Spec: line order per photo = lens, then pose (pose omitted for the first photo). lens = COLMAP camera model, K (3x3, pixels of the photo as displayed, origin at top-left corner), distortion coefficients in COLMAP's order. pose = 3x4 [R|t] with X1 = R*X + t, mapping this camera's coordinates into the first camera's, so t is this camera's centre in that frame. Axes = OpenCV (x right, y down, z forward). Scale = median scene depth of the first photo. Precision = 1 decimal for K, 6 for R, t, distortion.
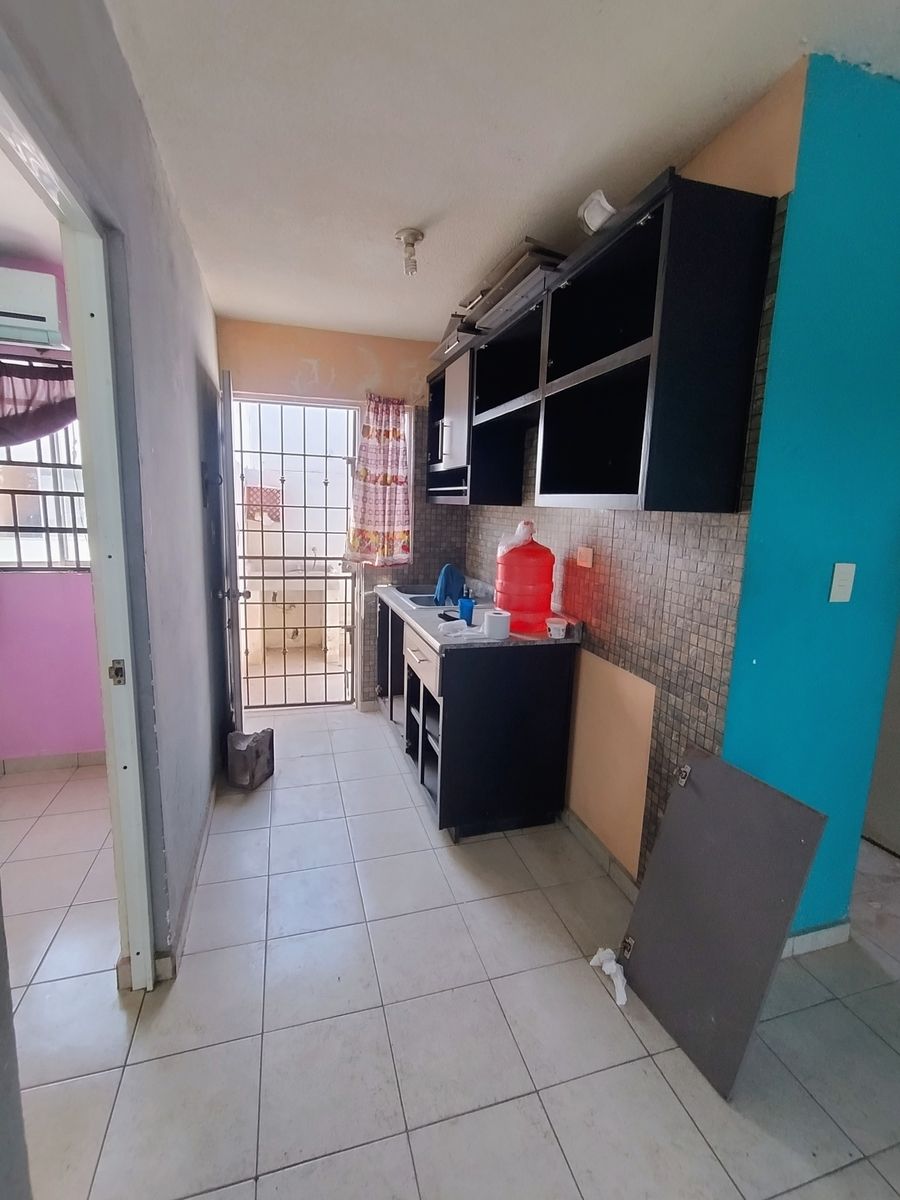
lens RADIAL K [[544.8, 0, 451.1], [0, 544.8, 594.7], [0, 0, 1]] dist [-0.005202, 0.001428]
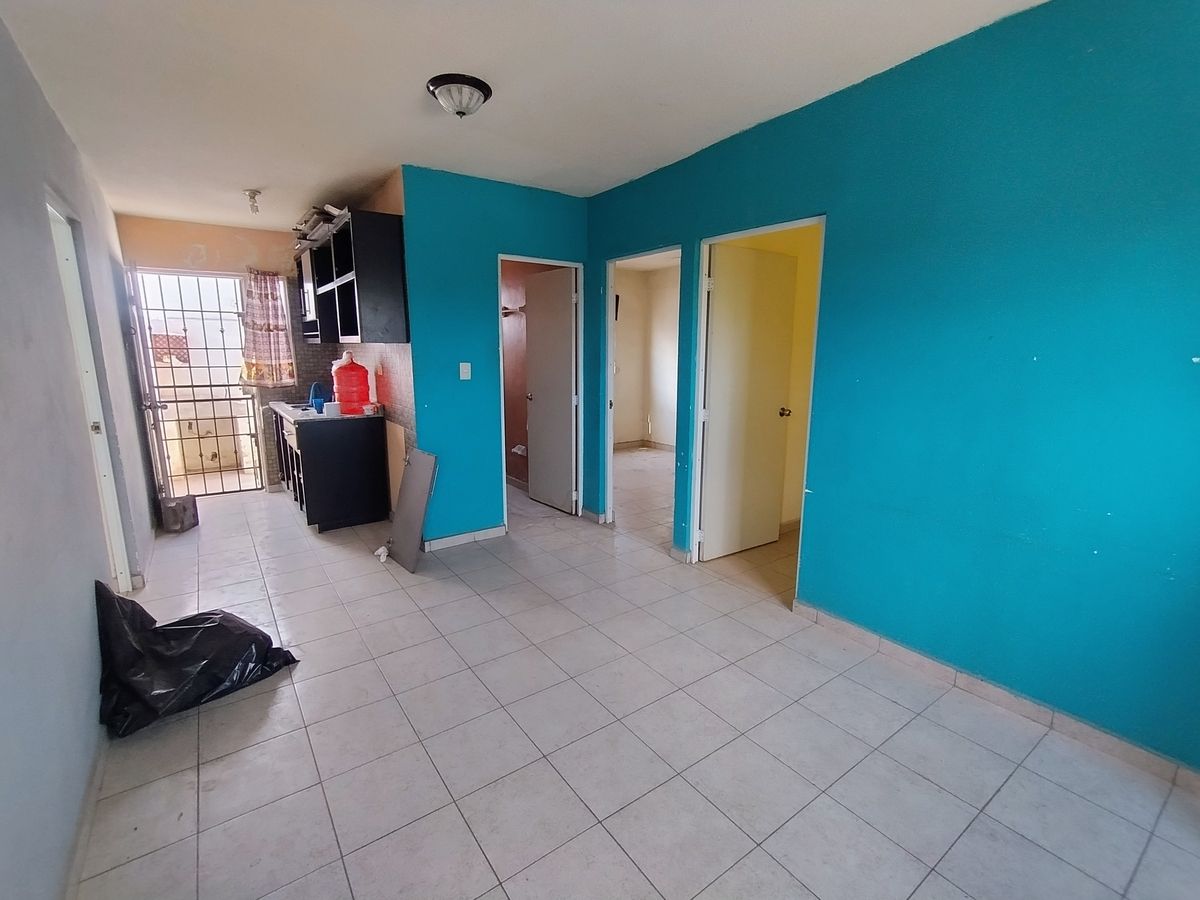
lens RADIAL K [[544.8, 0, 597.9], [0, 544.8, 448.7], [0, 0, 1]] dist [-0.005202, 0.001428]
pose [[0.944947, -0.089538, 0.314735, 0.235657], [0.080800, 0.995898, 0.040729, 0.127689], [-0.317091, -0.013056, 0.948305, -0.691252]]
